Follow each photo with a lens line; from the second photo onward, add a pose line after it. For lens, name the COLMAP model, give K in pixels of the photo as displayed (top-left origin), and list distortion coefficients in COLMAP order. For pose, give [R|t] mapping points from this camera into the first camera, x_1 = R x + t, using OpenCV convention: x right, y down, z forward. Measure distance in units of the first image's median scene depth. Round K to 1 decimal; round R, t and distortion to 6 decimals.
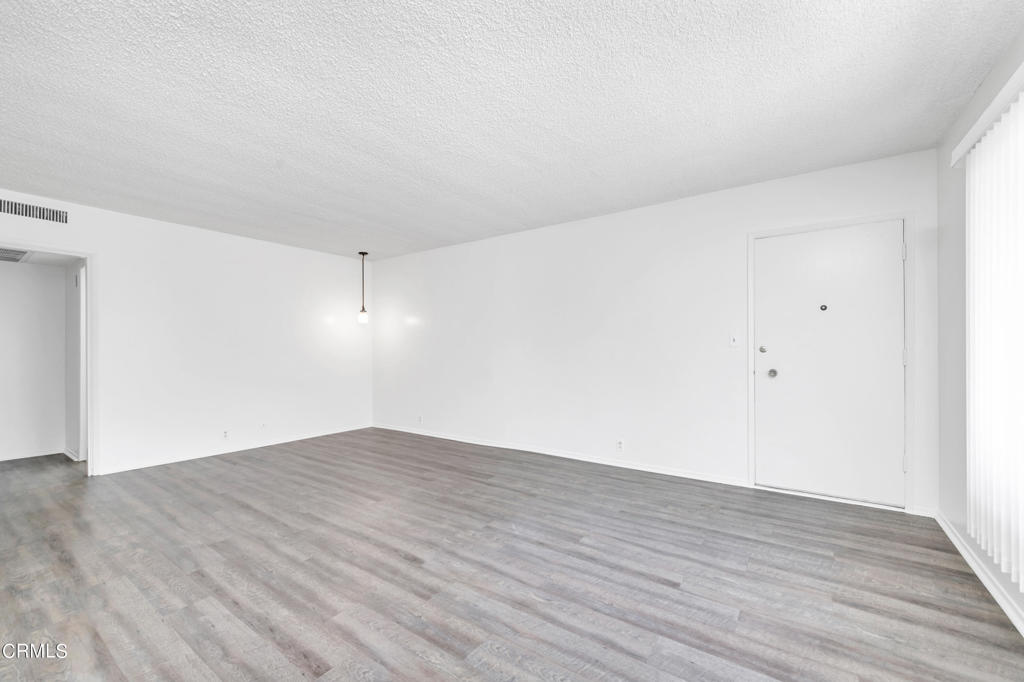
lens RADIAL K [[419.1, 0, 514.7], [0, 419.1, 345.8], [0, 0, 1]] dist [-0.000023, -0.000141]
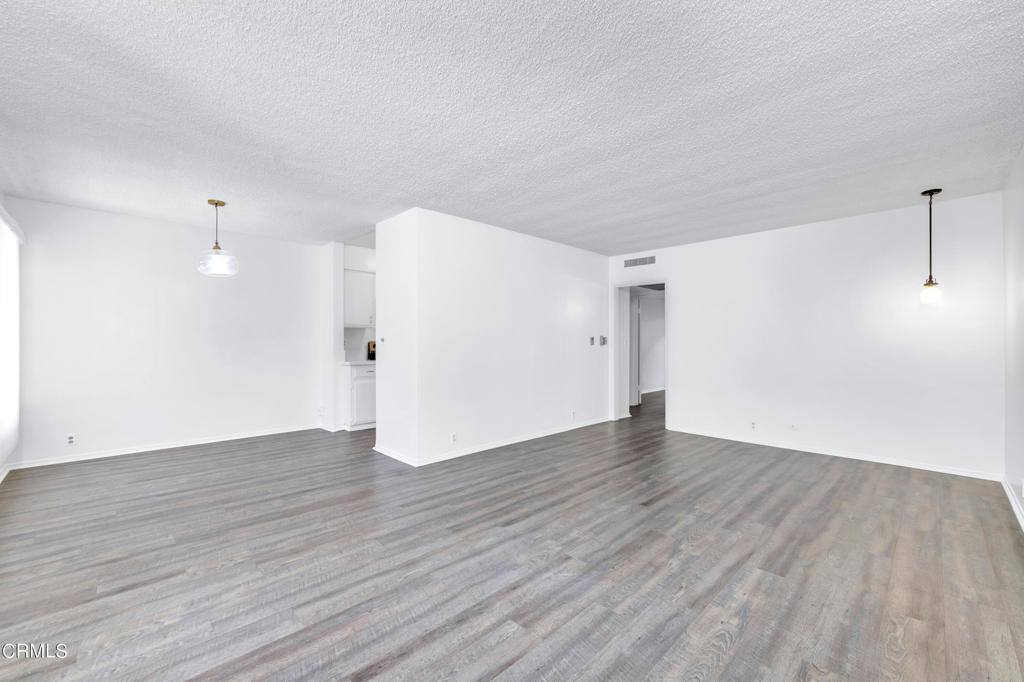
lens RADIAL K [[419.1, 0, 514.2], [0, 419.1, 342.7], [0, 0, 1]] dist [-0.000023, -0.000141]
pose [[-0.186021, 0.000656, -0.982545, 0.905714], [0.005634, 0.999984, -0.000399, 0.003637], [0.982530, -0.005610, -0.186022, 1.227025]]
